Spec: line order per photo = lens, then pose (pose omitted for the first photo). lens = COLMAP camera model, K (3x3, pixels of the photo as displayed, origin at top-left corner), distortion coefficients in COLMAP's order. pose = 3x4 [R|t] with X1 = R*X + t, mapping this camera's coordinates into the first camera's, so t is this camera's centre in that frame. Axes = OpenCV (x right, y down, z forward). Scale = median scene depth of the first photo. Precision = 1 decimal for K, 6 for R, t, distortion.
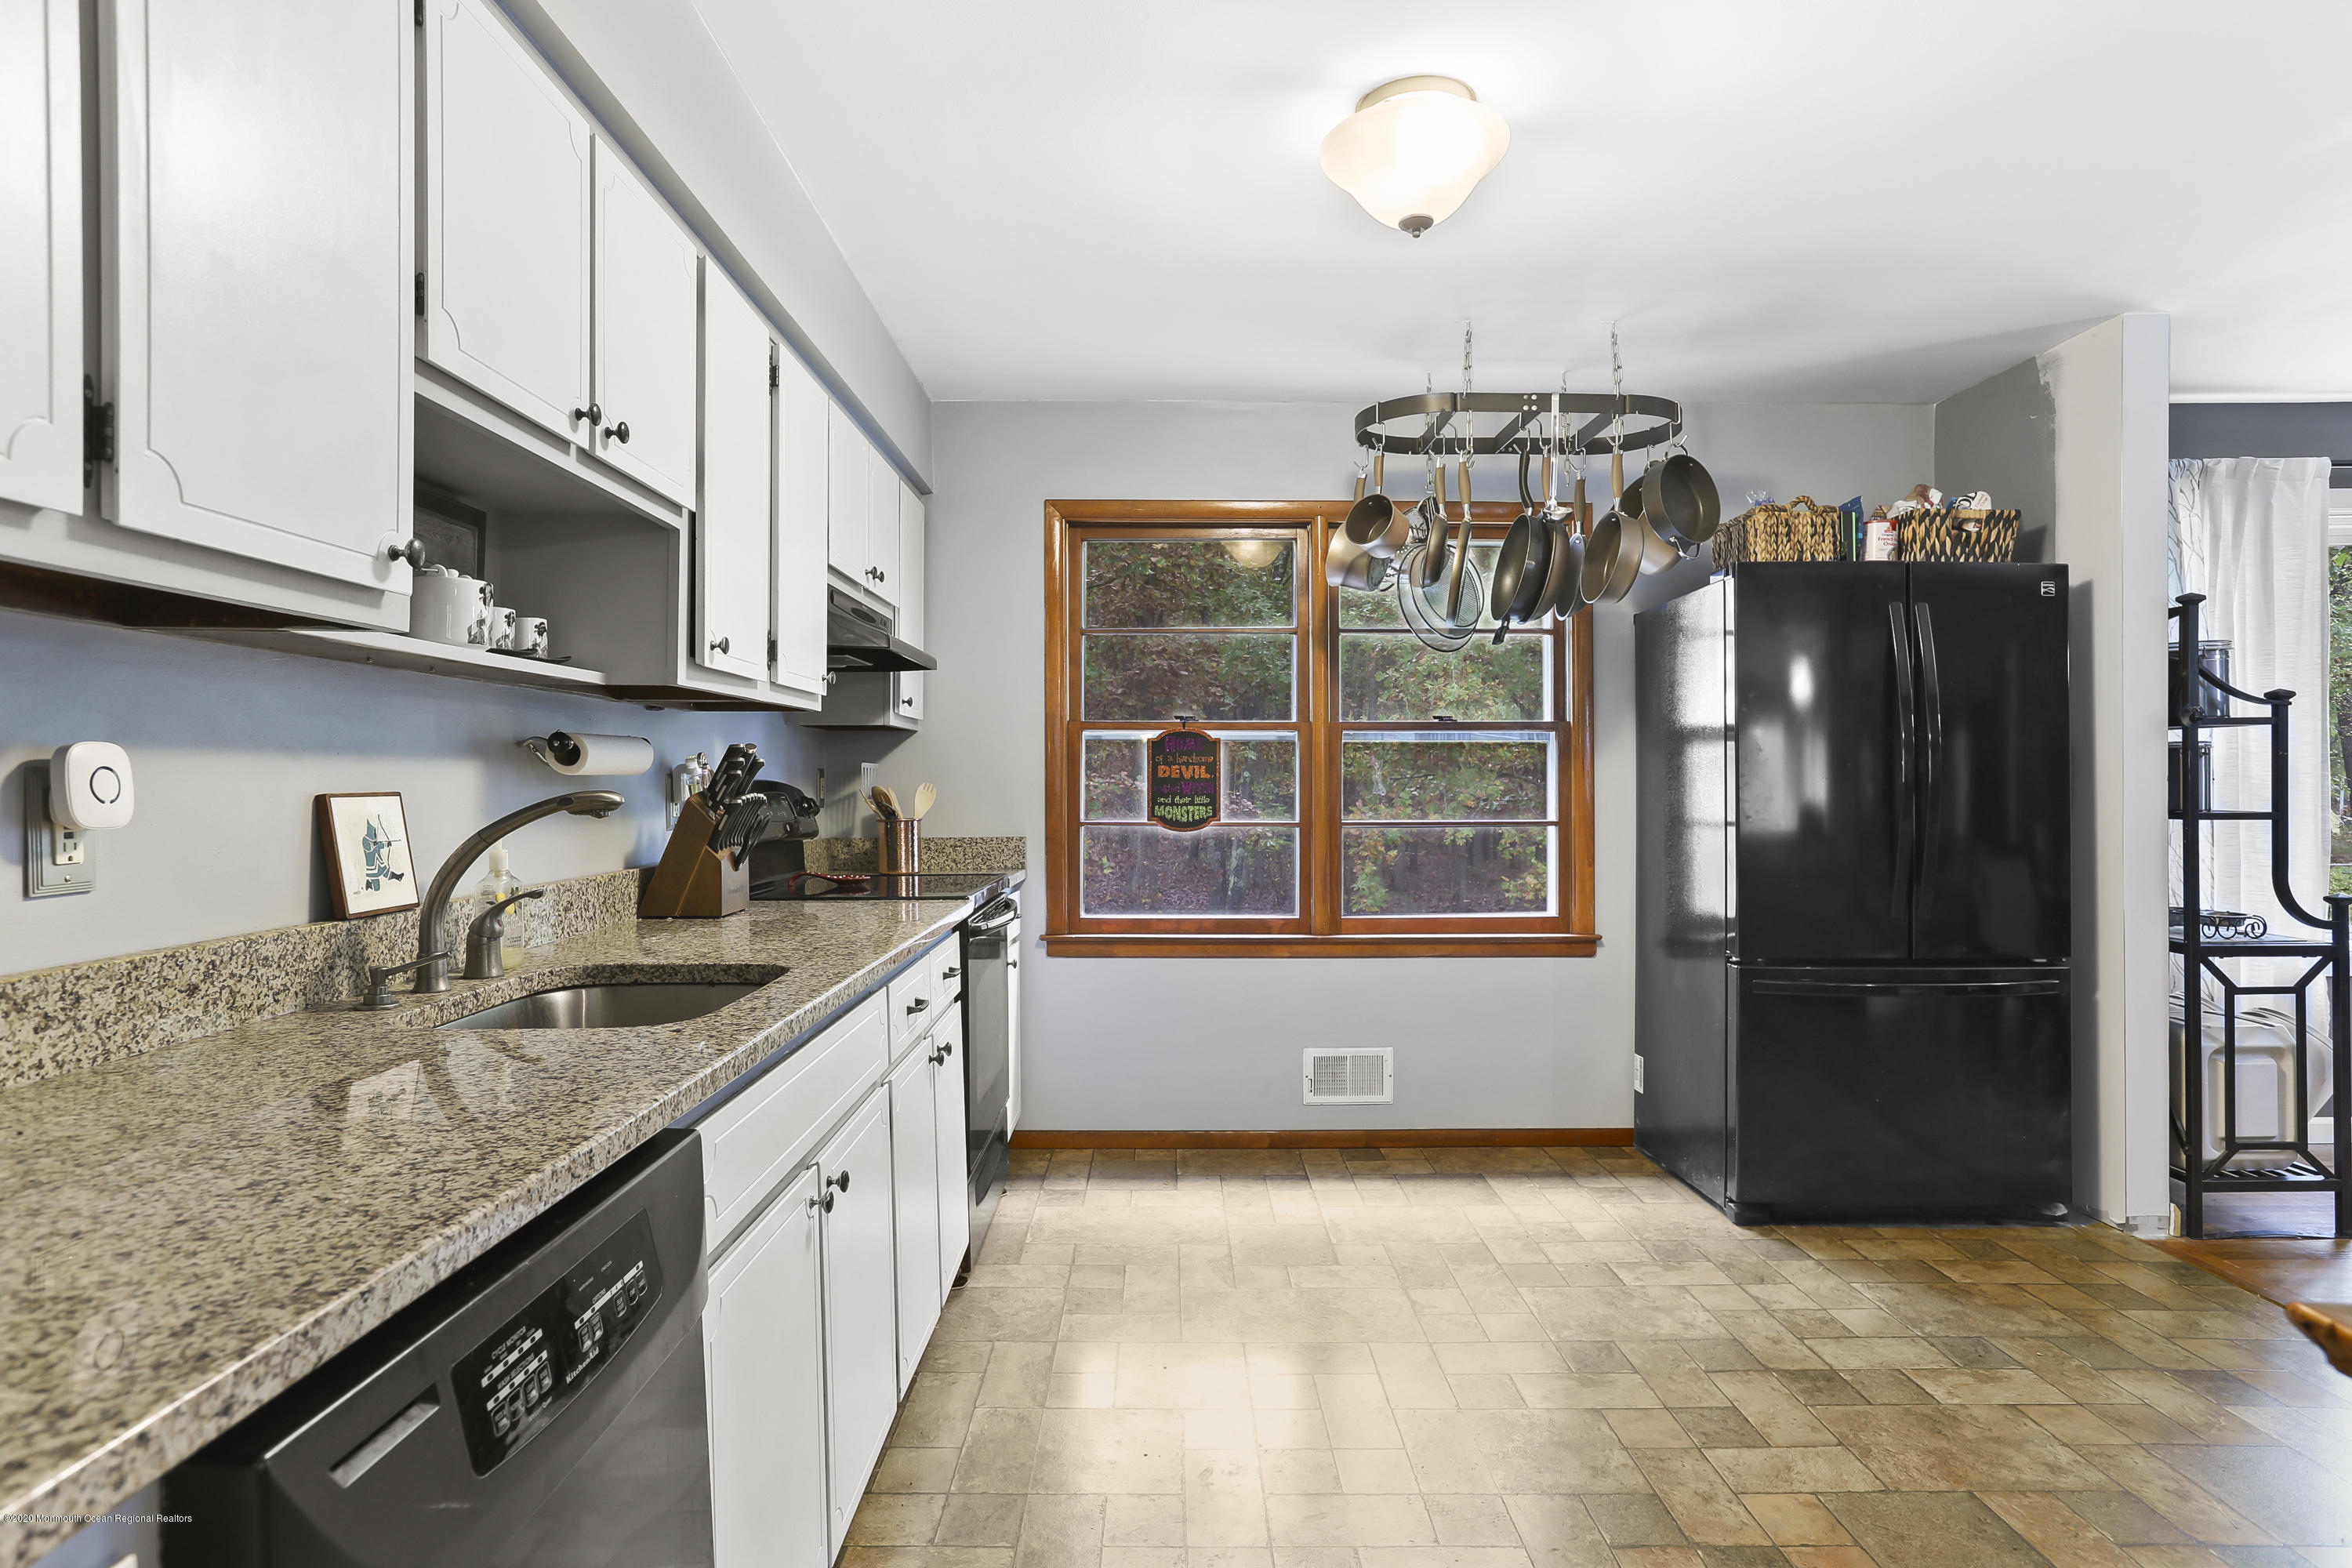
lens RADIAL K [[1303.5, 0, 1179.8], [0, 1303.5, 781.6], [0, 0, 1]] dist [-0.004369, 0.003254]
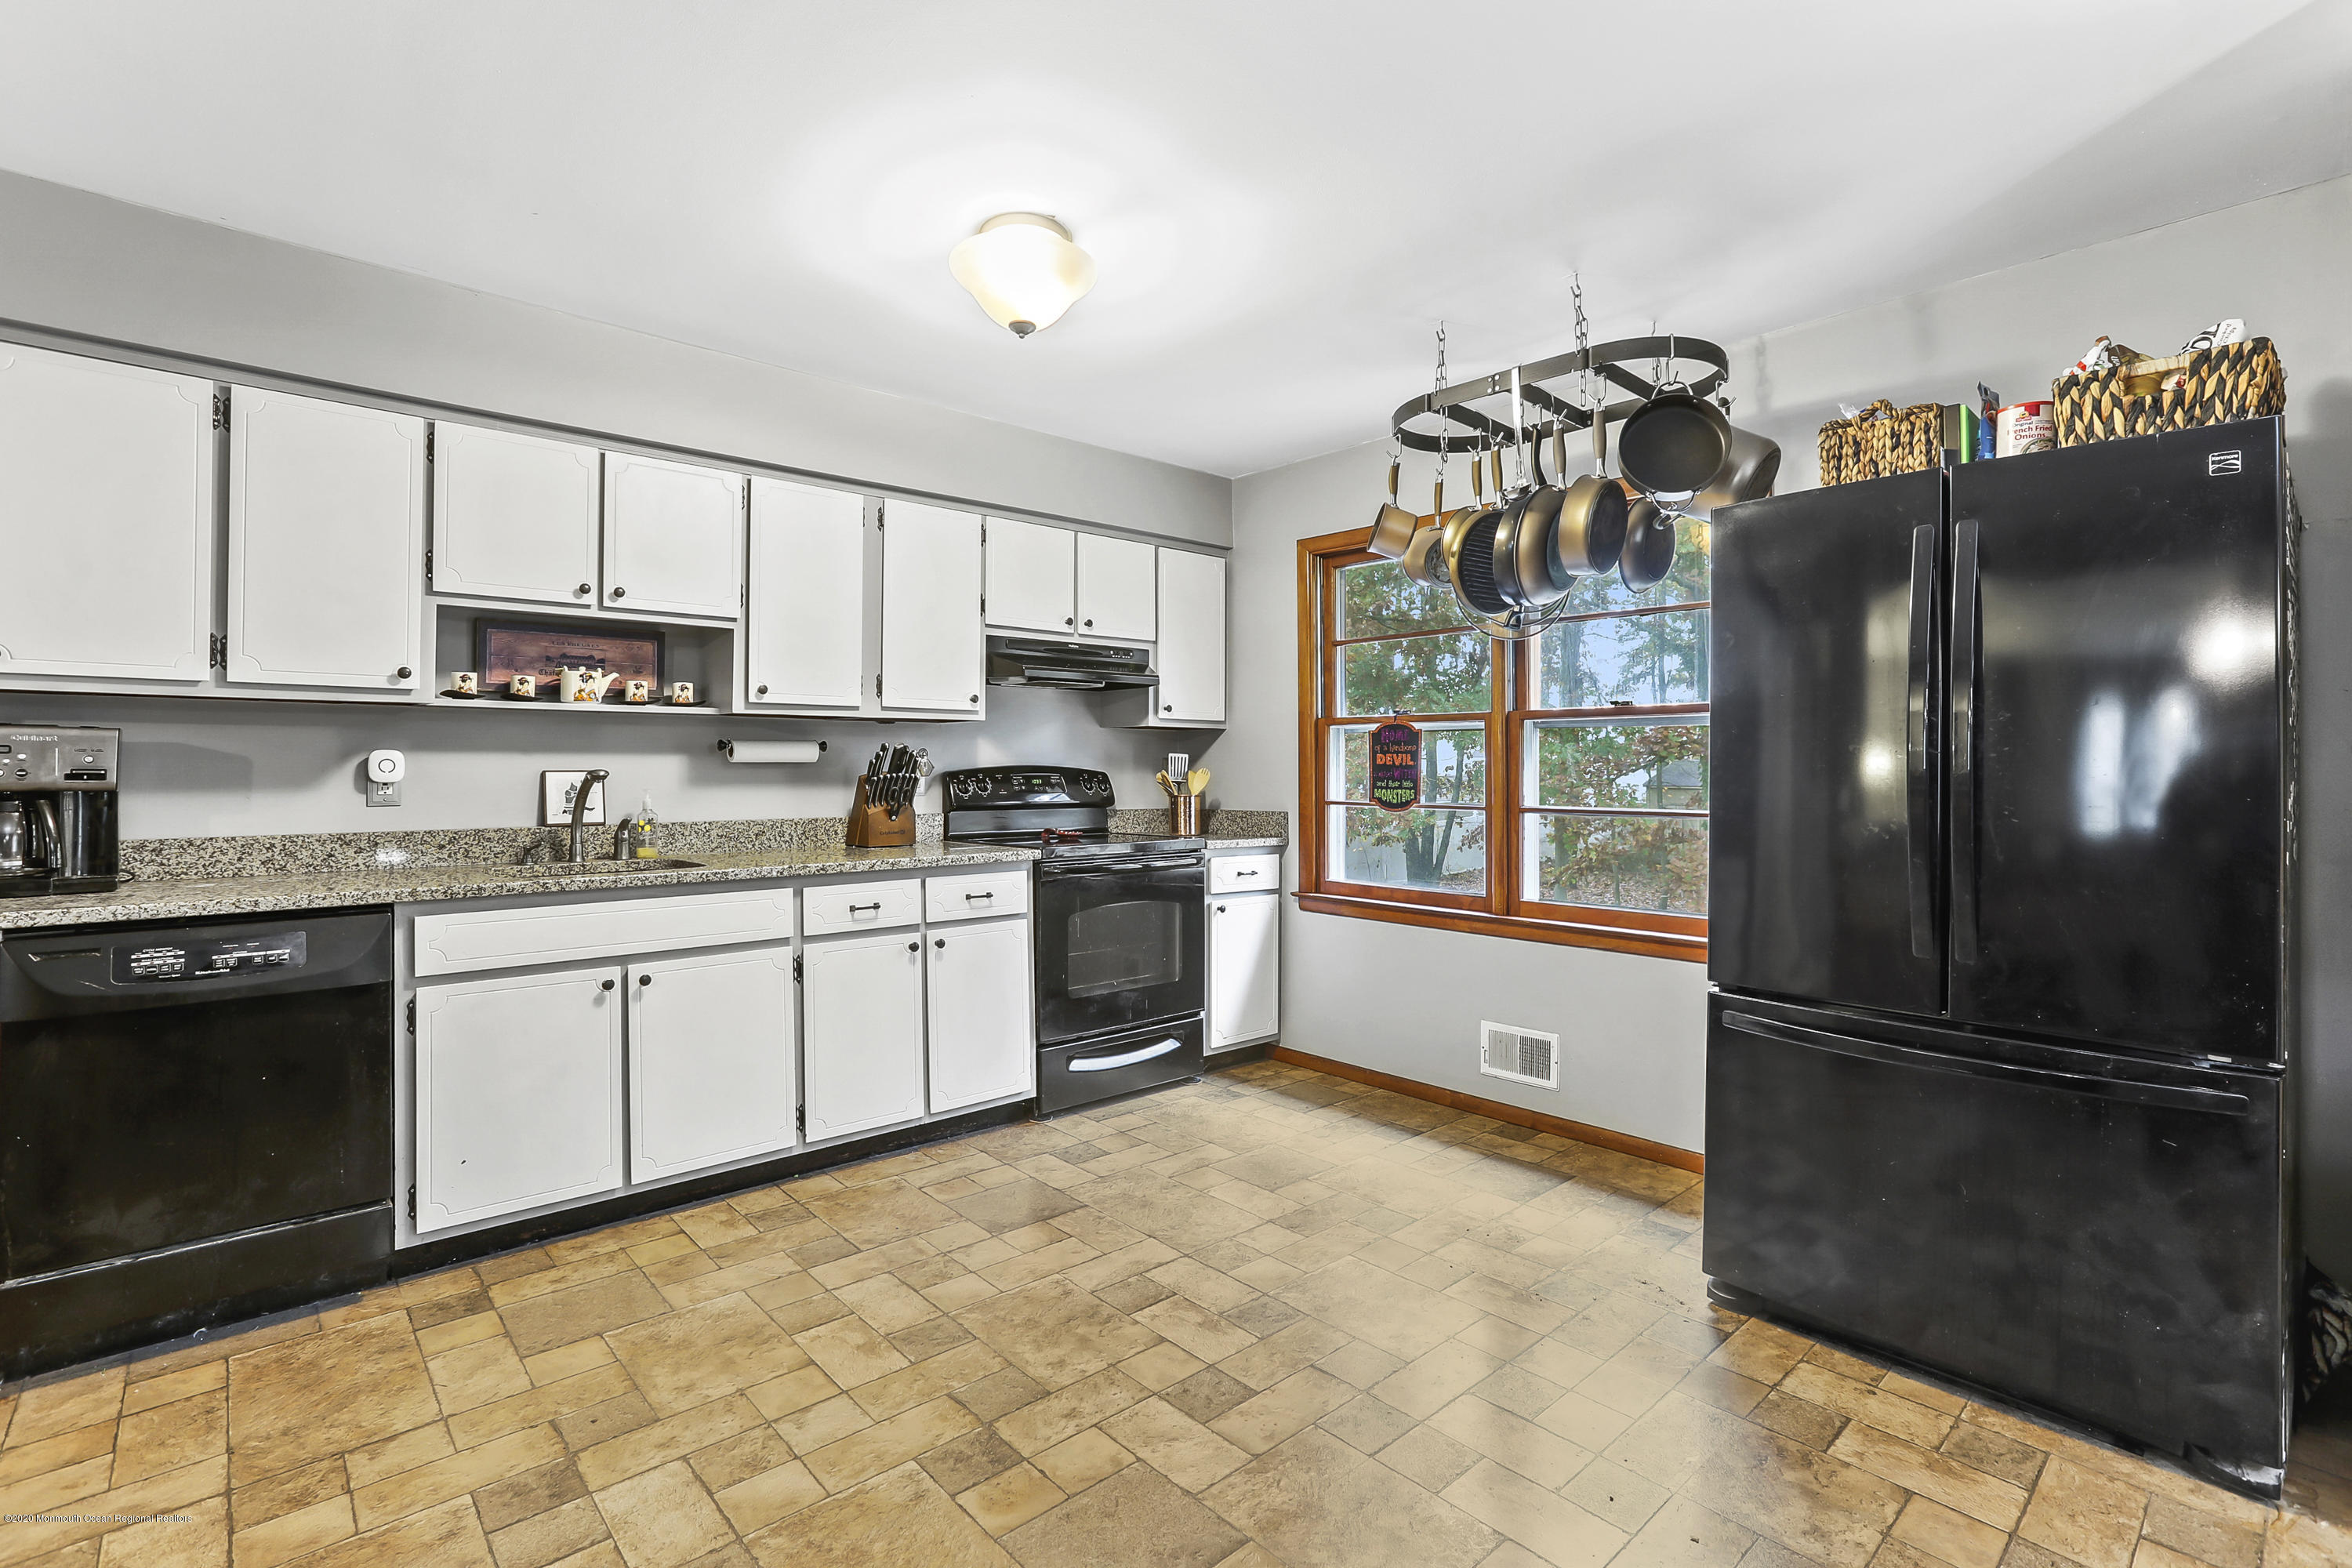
lens RADIAL K [[1080.0, 0, 1169.8], [0, 1080.0, 752.3], [0, 0, 1]] dist [-0.029480, 0.011553]
pose [[0.657686, -0.007745, -0.753252, 0.681209], [-0.003297, 0.999908, -0.013160, -0.000751], [0.753285, 0.011139, 0.657600, 0.272039]]
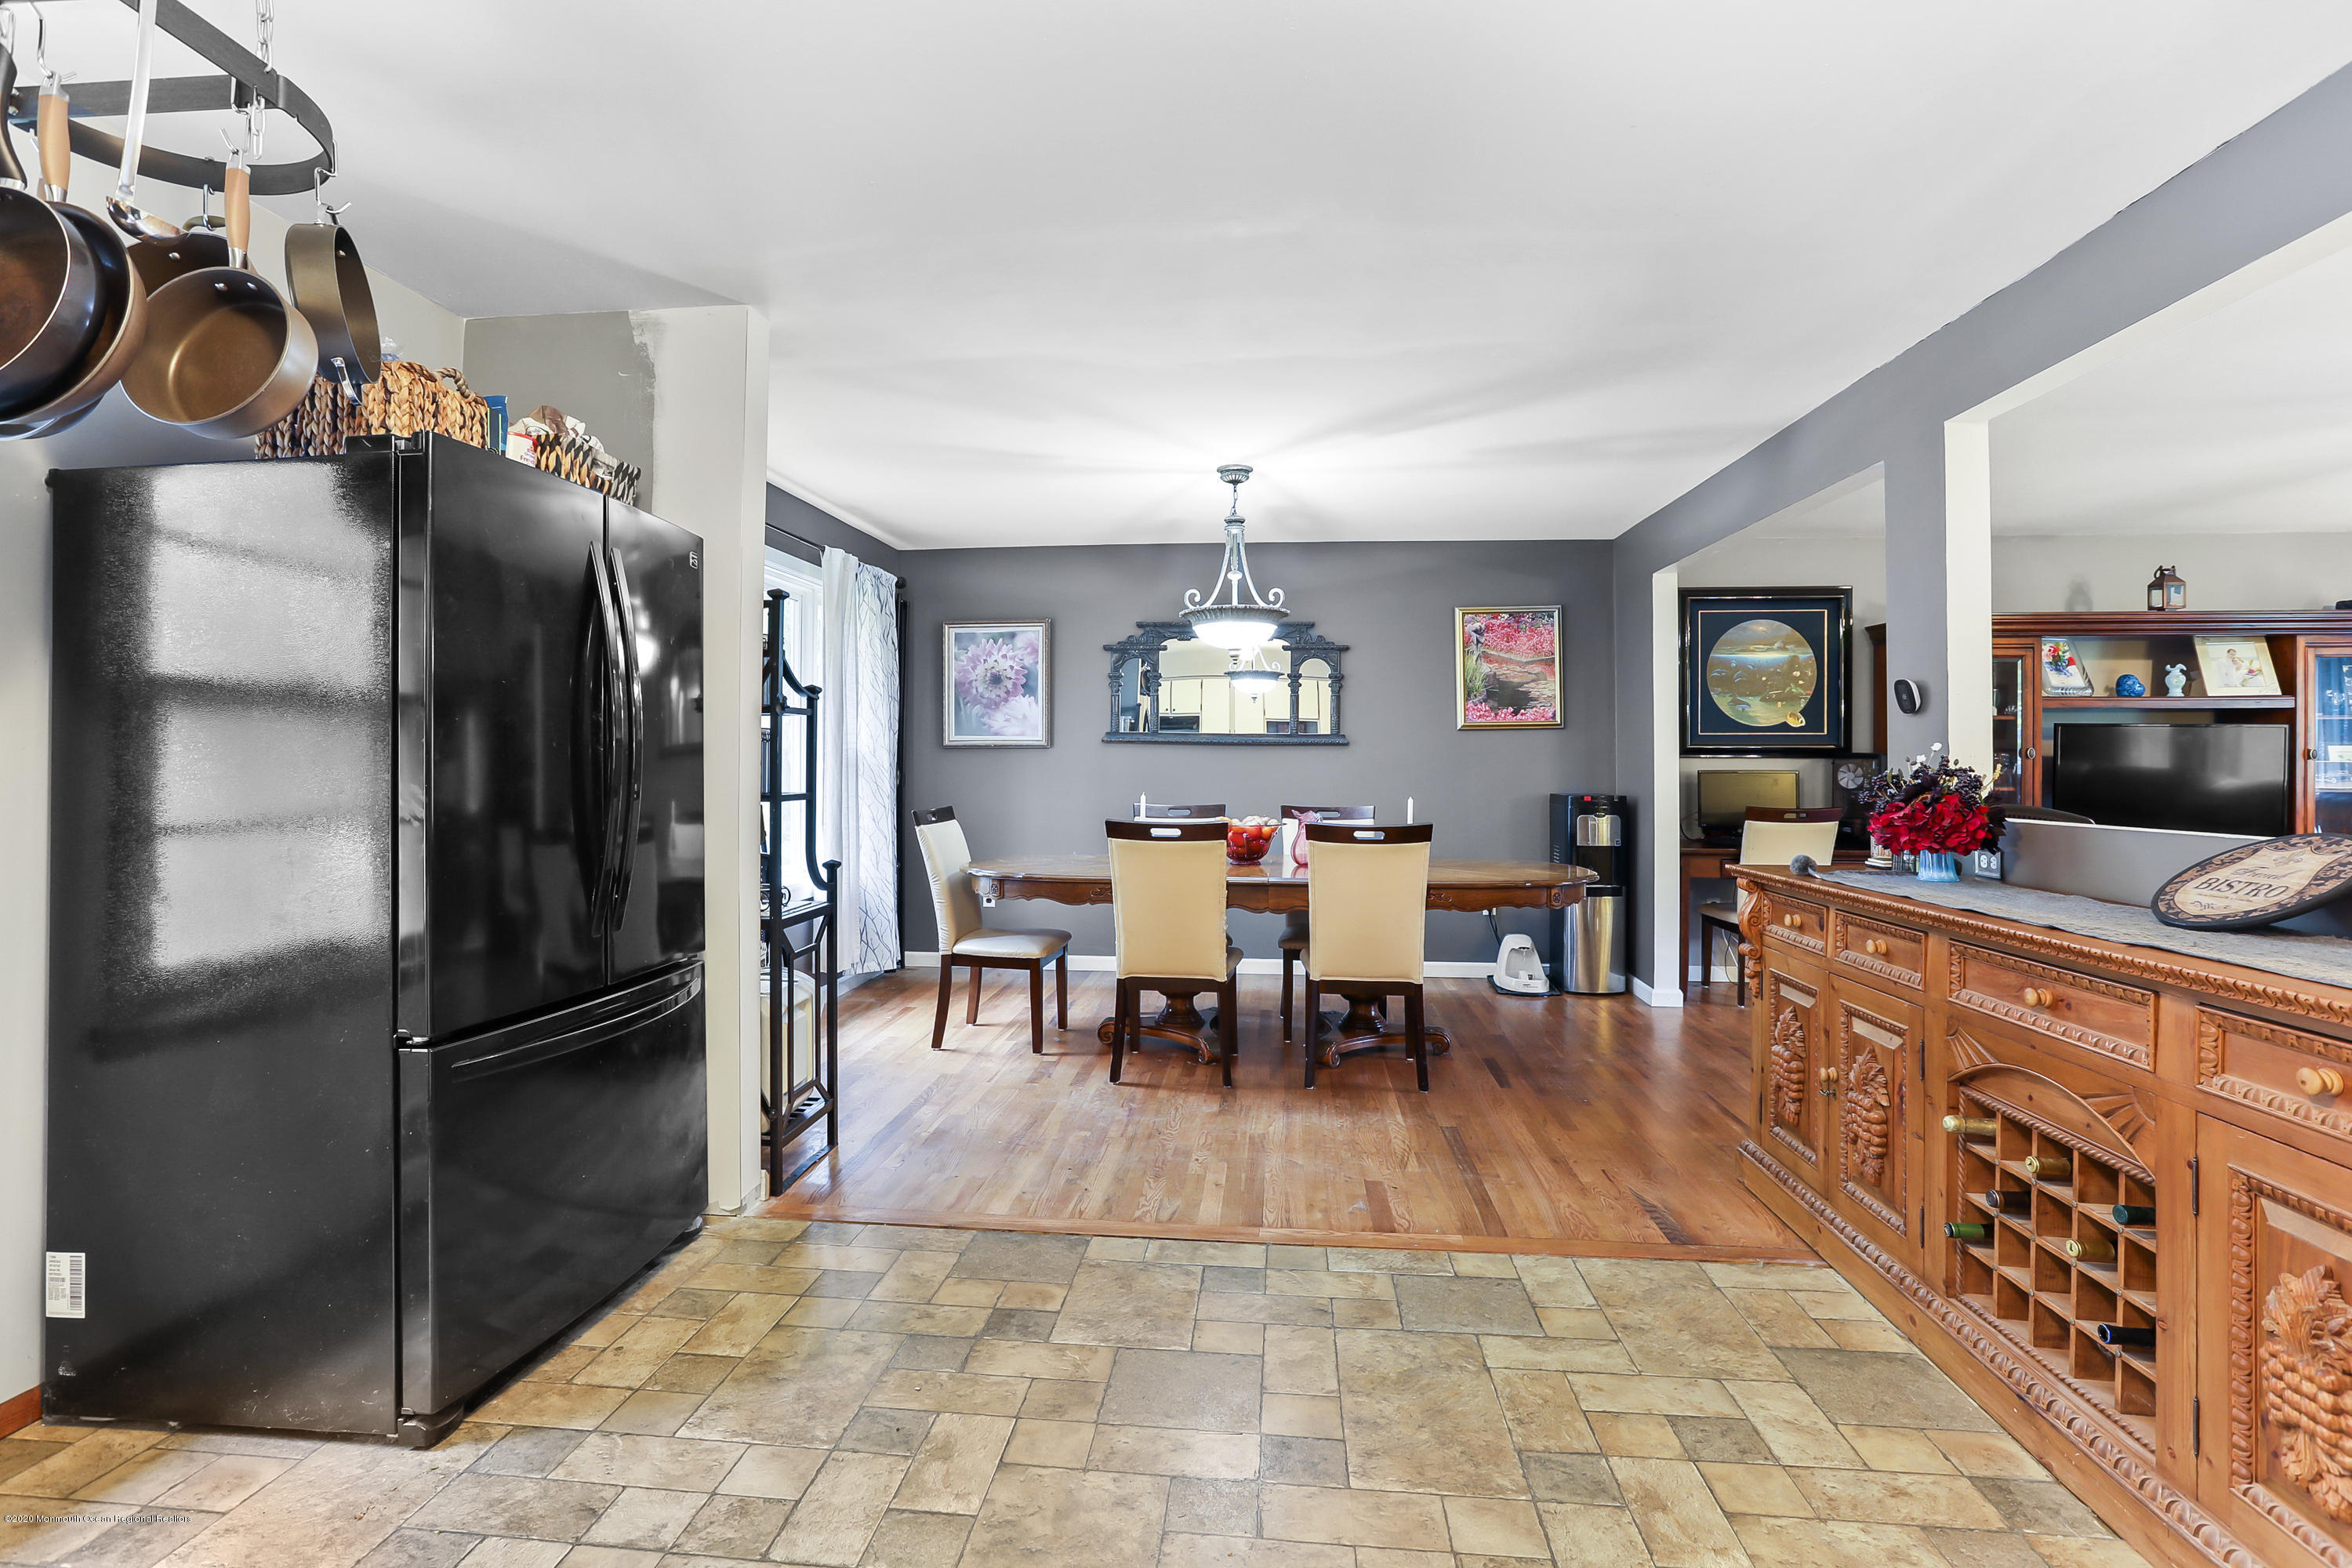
lens RADIAL K [[1080.0, 0, 1167.8], [0, 1080.0, 748.3], [0, 0, 1]] dist [-0.029480, 0.011553]
pose [[0.119243, 0.015489, 0.992744, -0.056024], [-0.000144, 0.999879, -0.015583, -0.000682], [-0.992865, 0.001715, 0.119231, 0.541395]]
